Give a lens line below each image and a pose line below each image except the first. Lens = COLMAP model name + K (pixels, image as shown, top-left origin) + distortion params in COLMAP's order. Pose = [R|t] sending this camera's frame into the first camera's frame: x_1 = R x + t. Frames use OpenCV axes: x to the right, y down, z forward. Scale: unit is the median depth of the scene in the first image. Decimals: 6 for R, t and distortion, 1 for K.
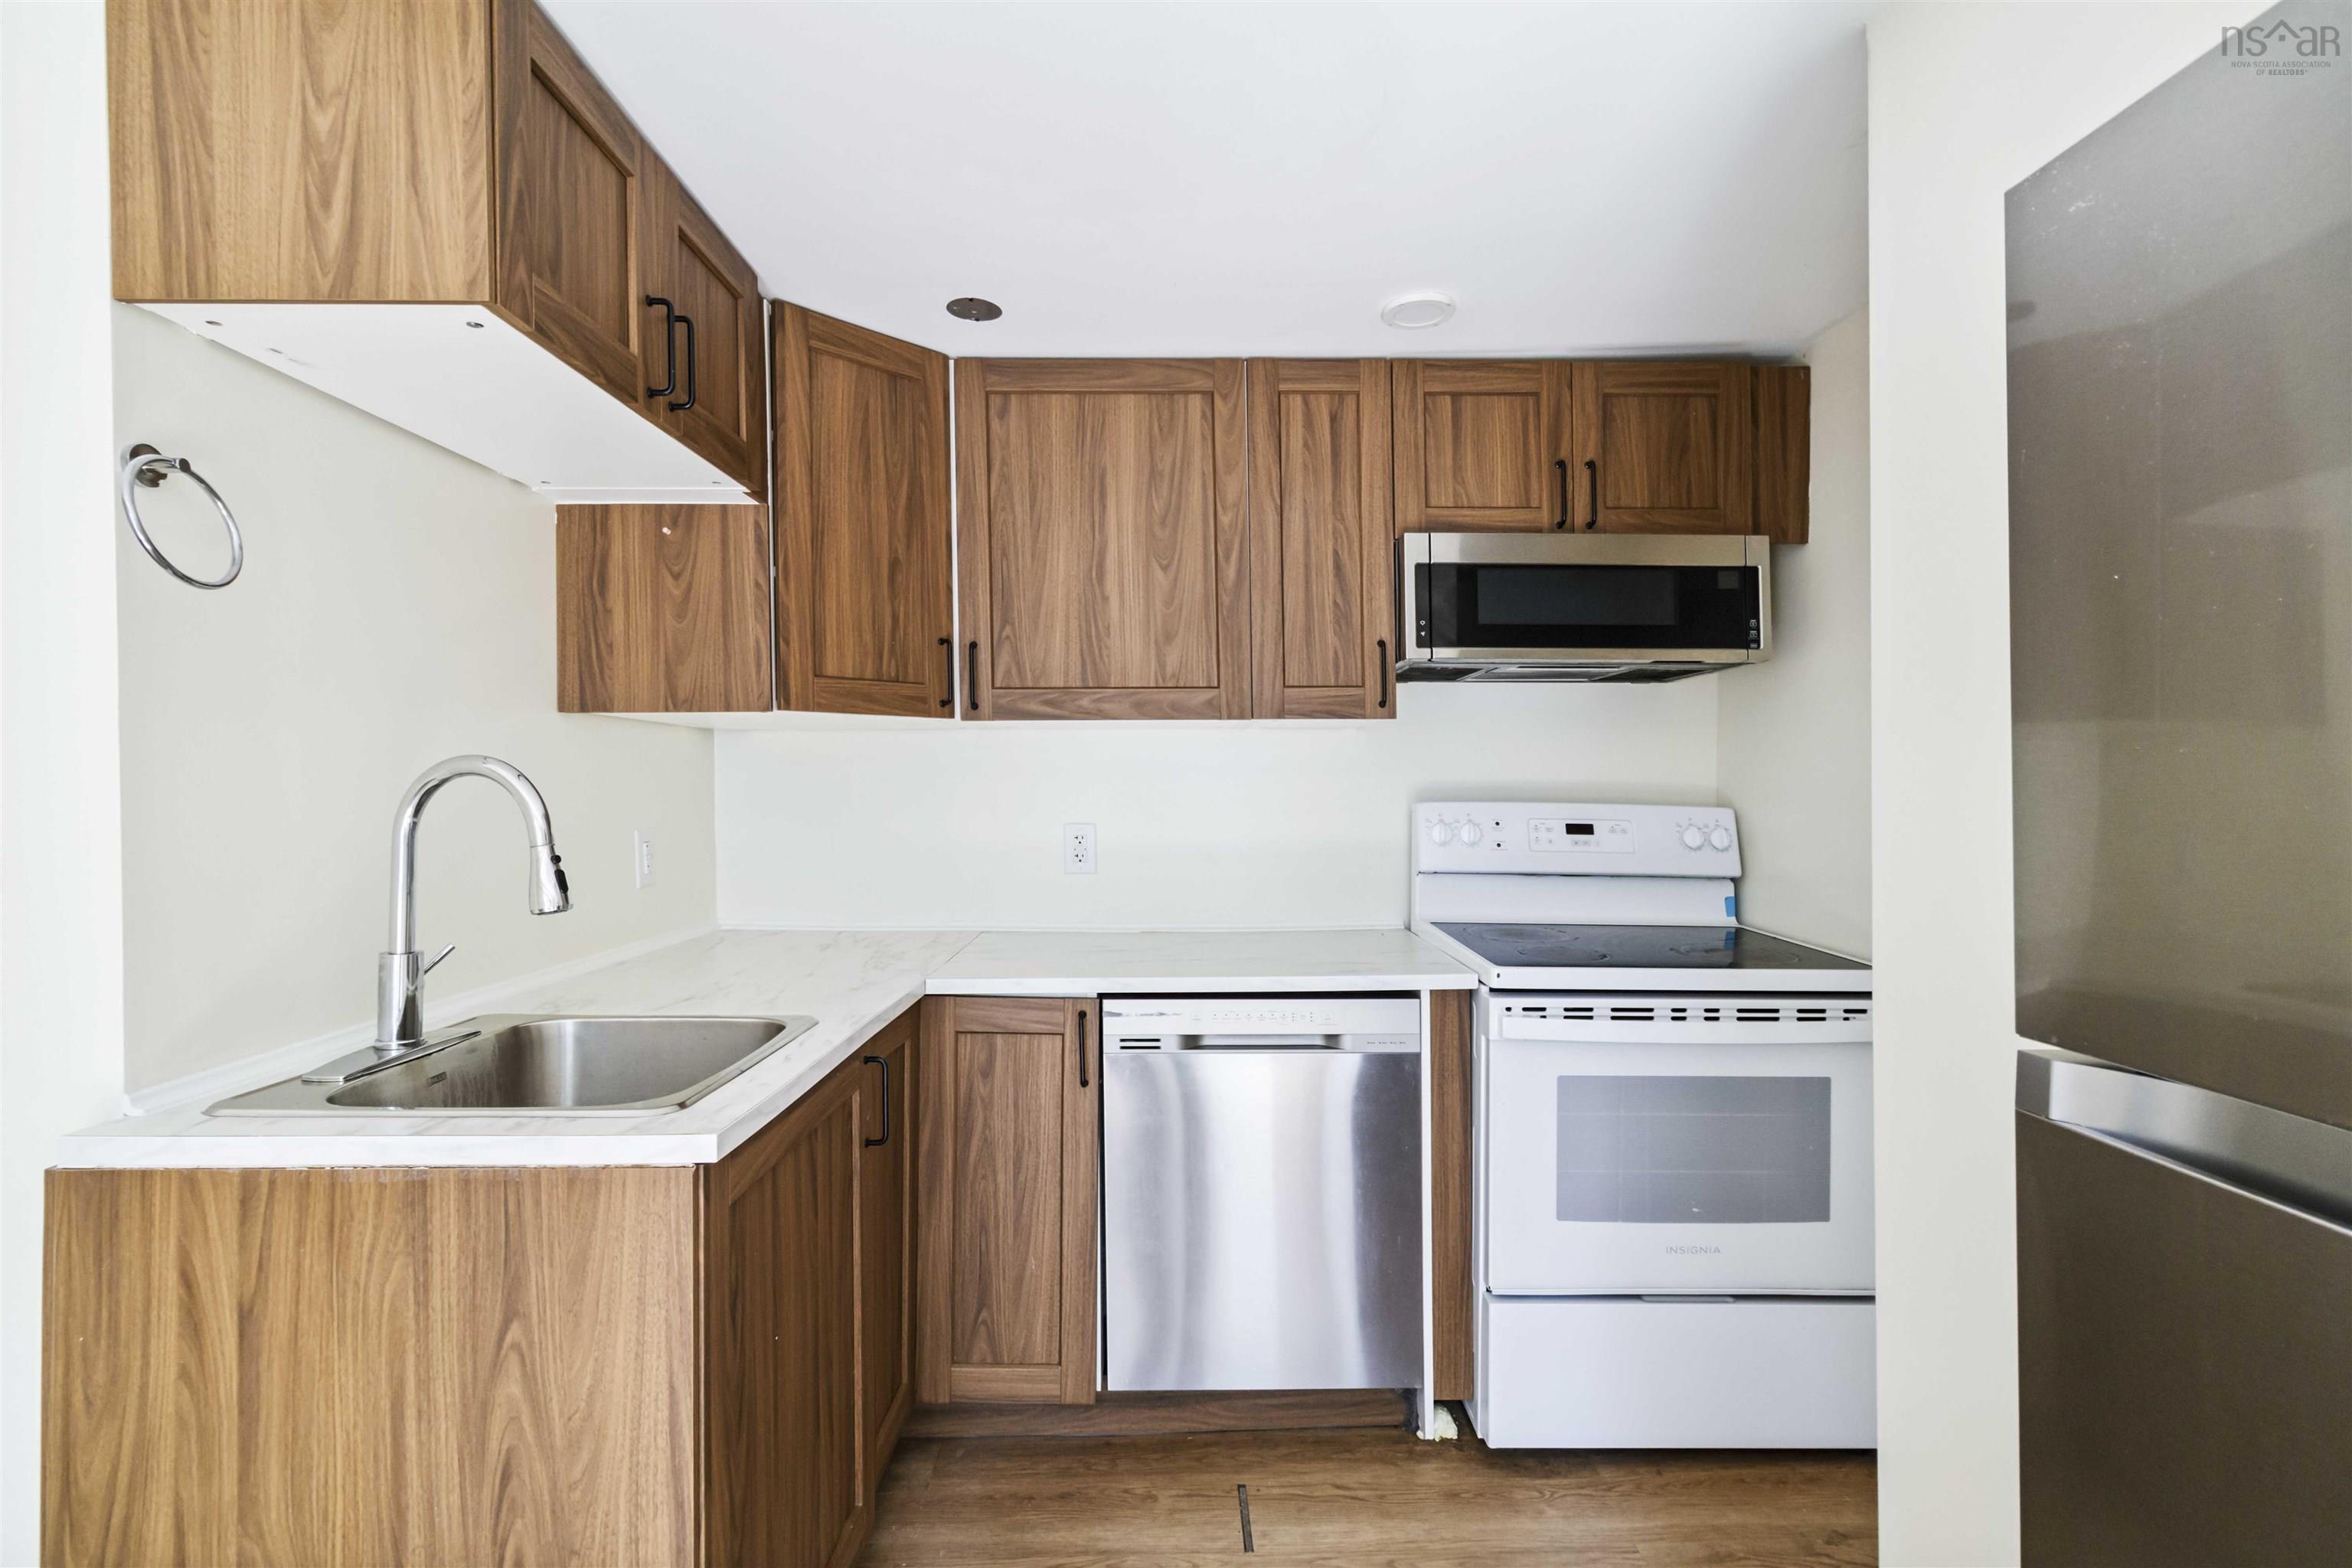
lens RADIAL K [[1109.3, 0, 1179.6], [0, 1109.3, 776.1], [0, 0, 1]] dist [0.005446, 0.000302]
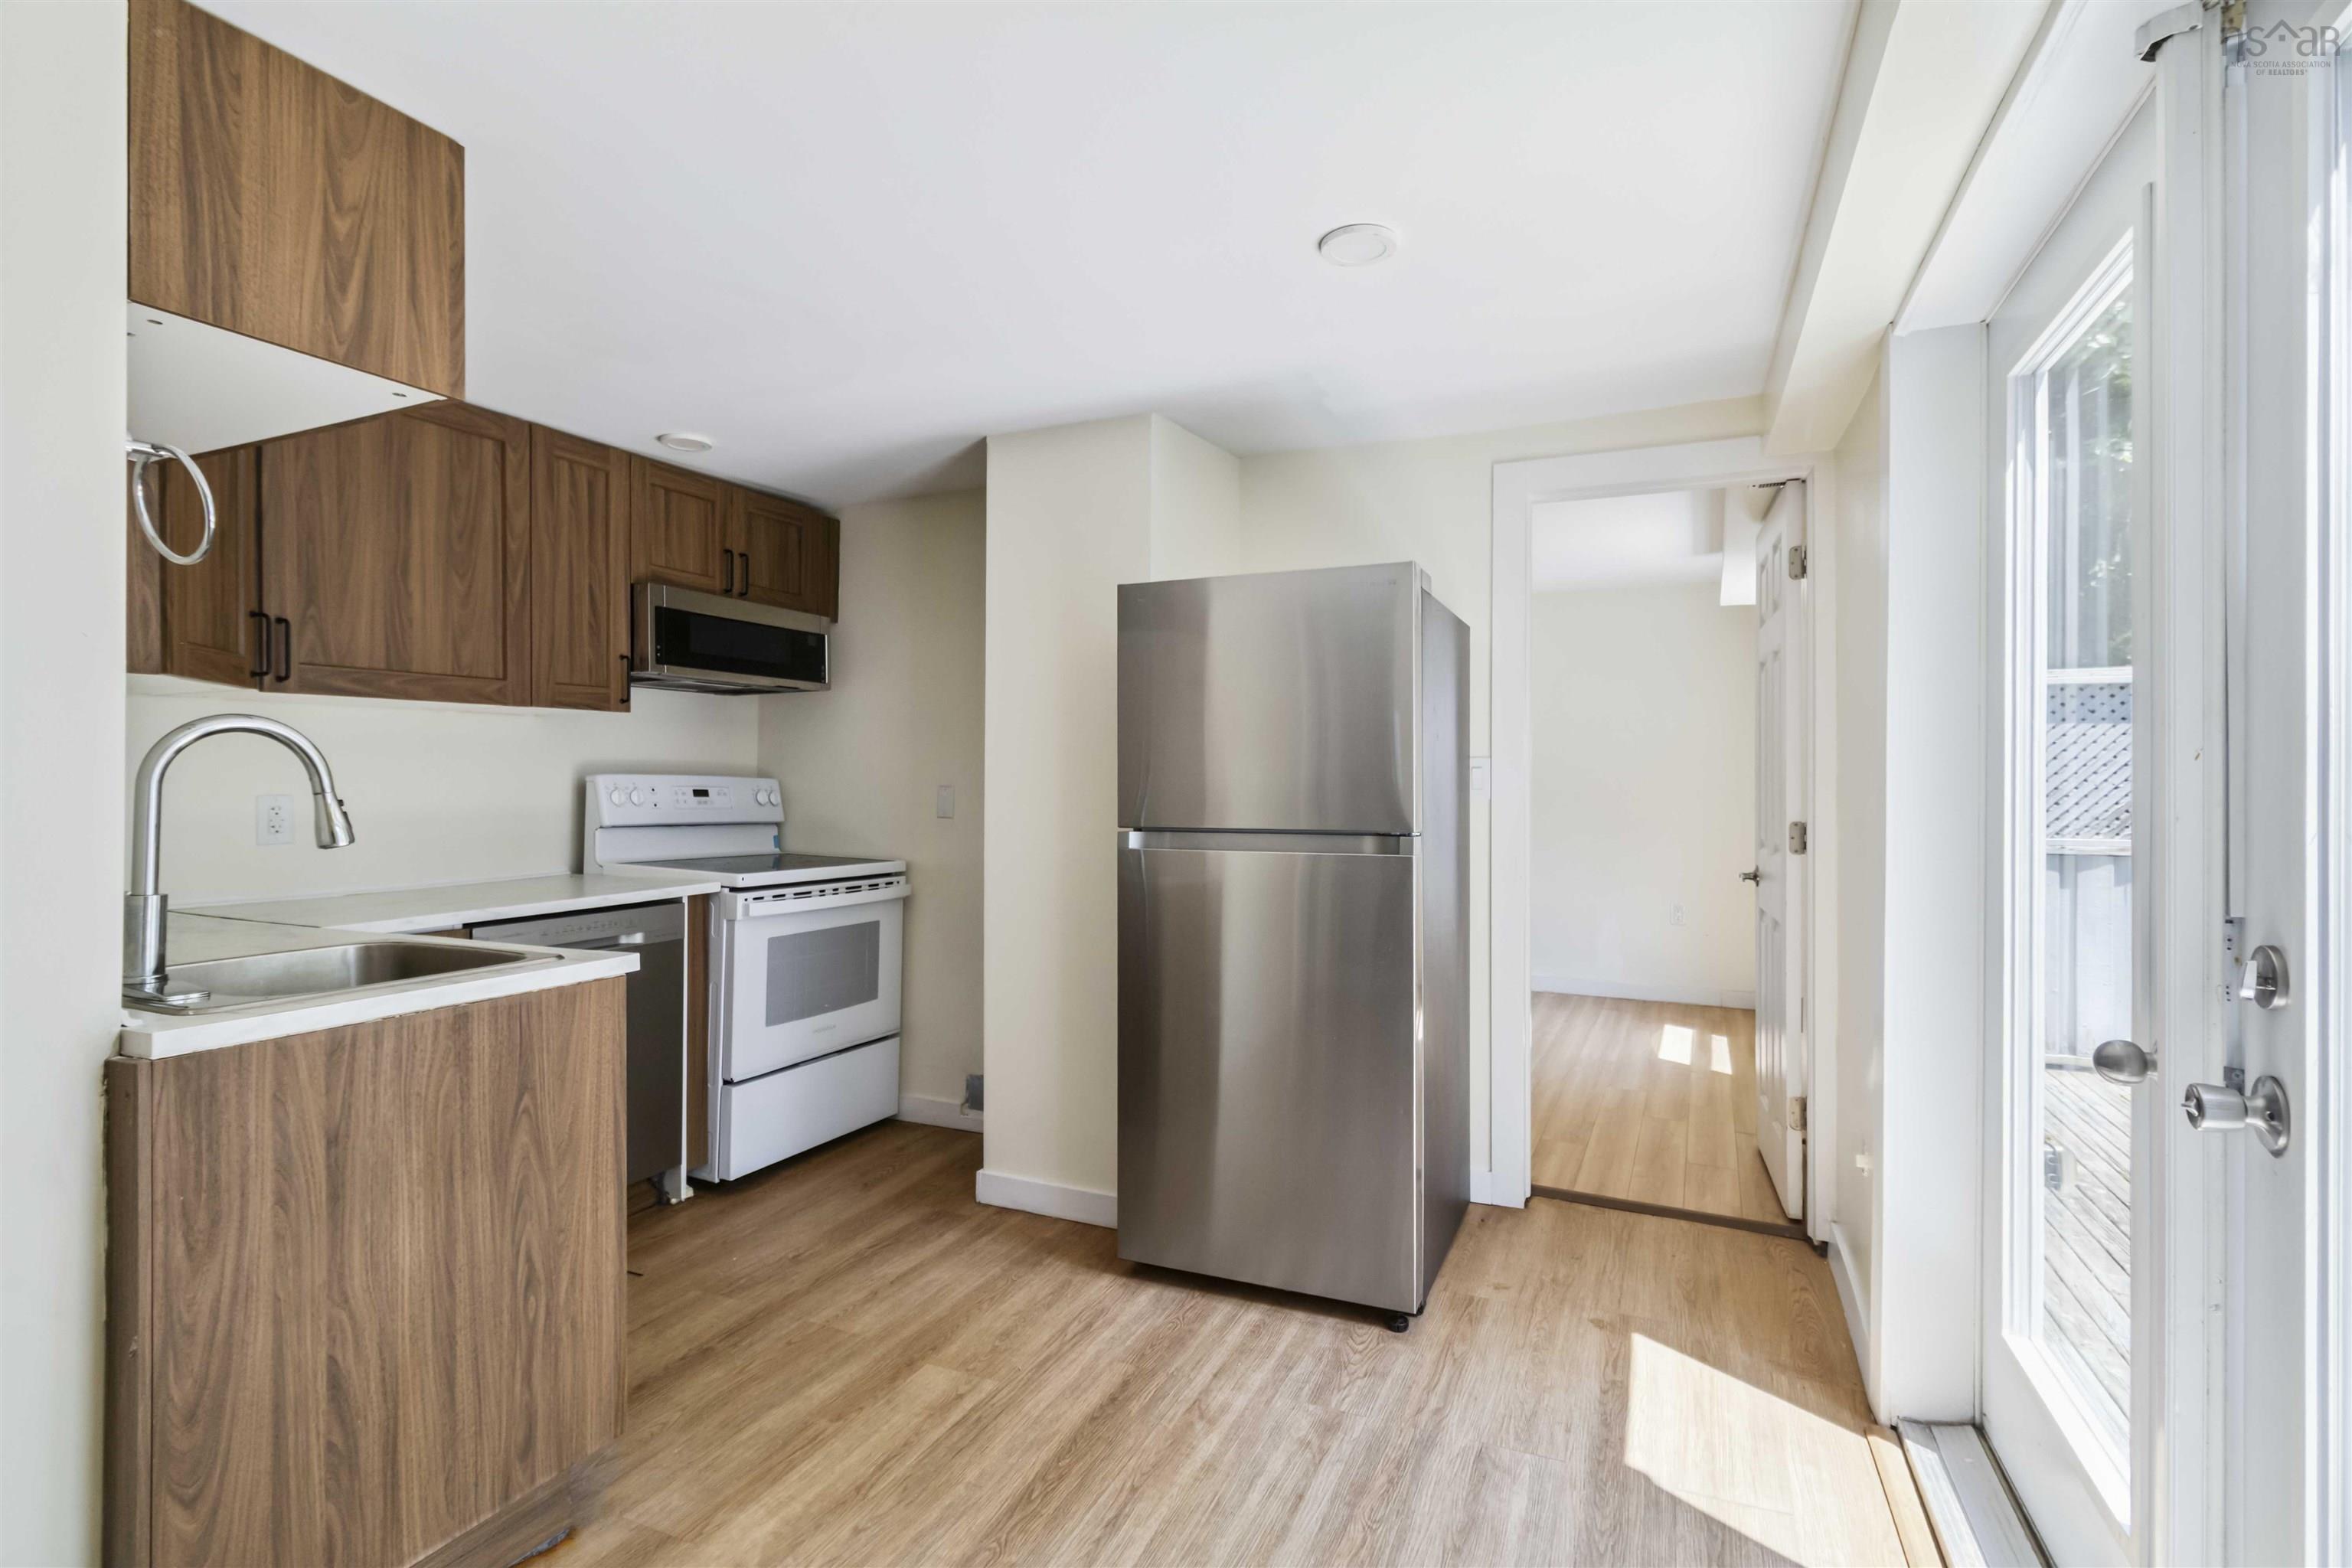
lens RADIAL K [[1109.3, 0, 1197.8], [0, 1109.3, 780.4], [0, 0, 1]] dist [0.005446, 0.000302]
pose [[0.416127, -0.002469, 0.909303, -0.869608], [-0.004283, 0.999980, 0.004675, 0.027193], [-0.909297, -0.005840, 0.416108, -0.253994]]
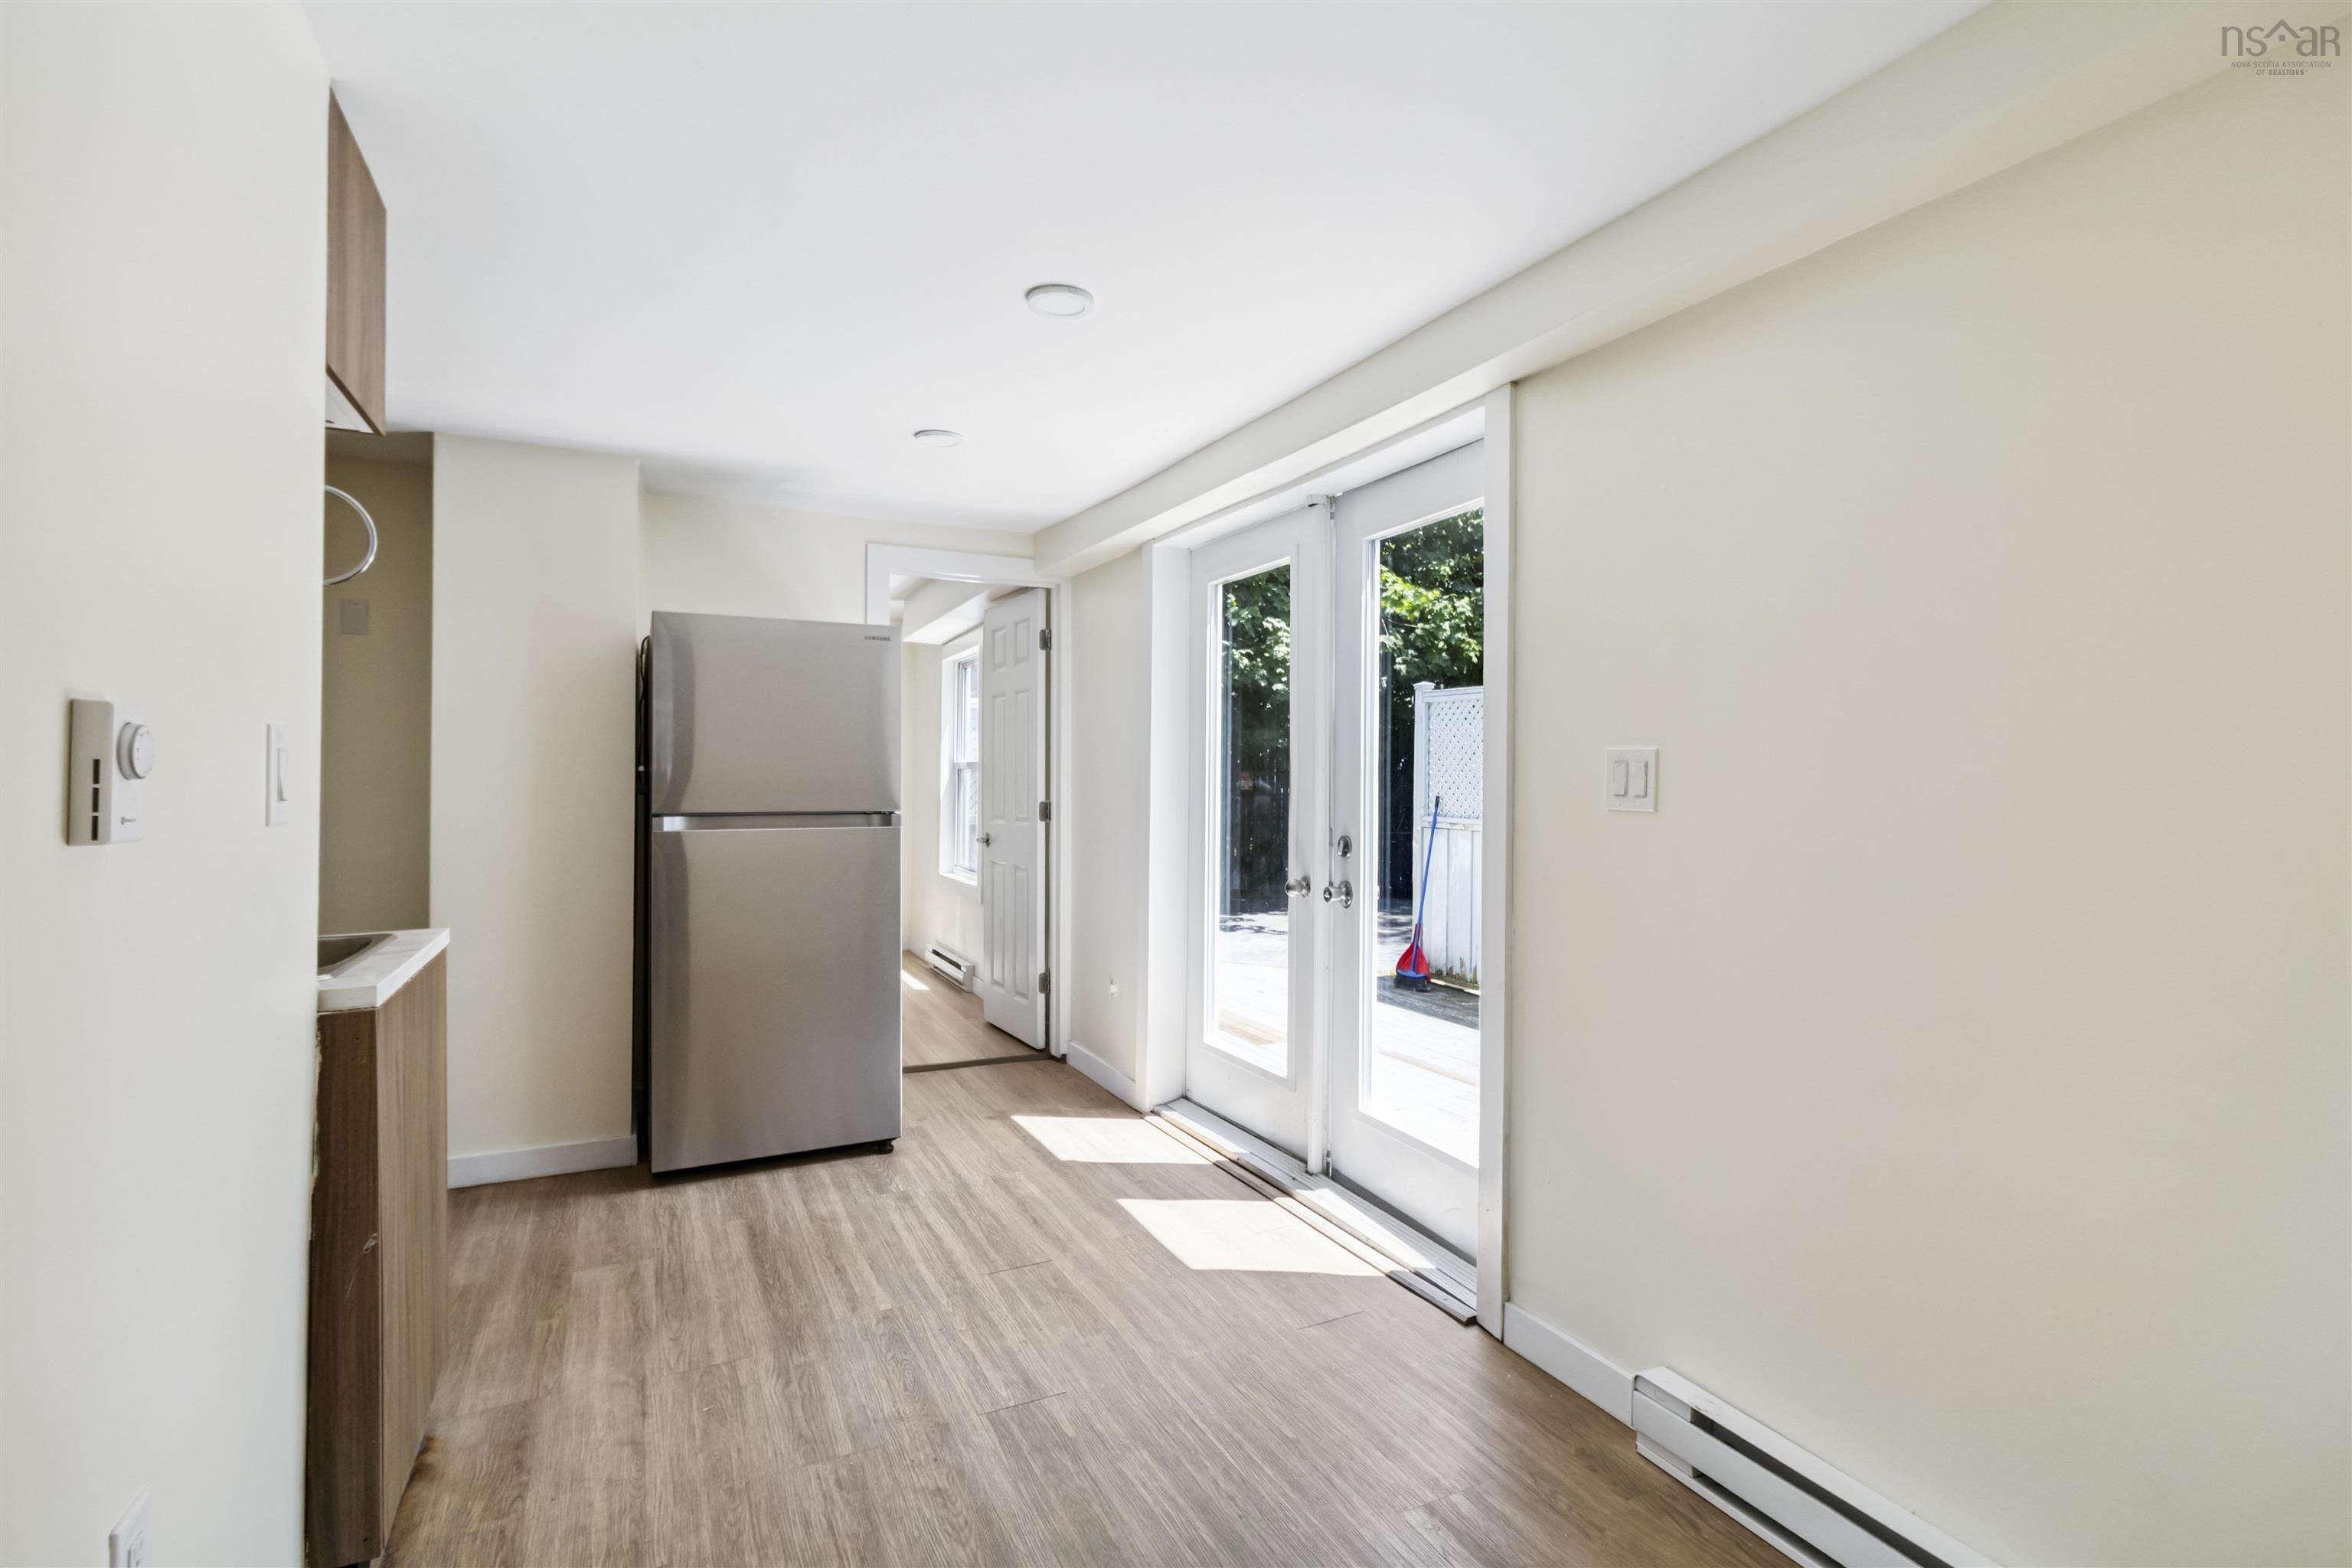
lens RADIAL K [[1109.3, 0, 1185.2], [0, 1109.3, 780.1], [0, 0, 1]] dist [0.005446, 0.000302]
pose [[-0.429007, -0.005940, 0.903282, -1.461256], [-0.008006, 0.999964, 0.002774, 0.027132], [-0.903266, -0.006042, -0.429039, 0.361482]]
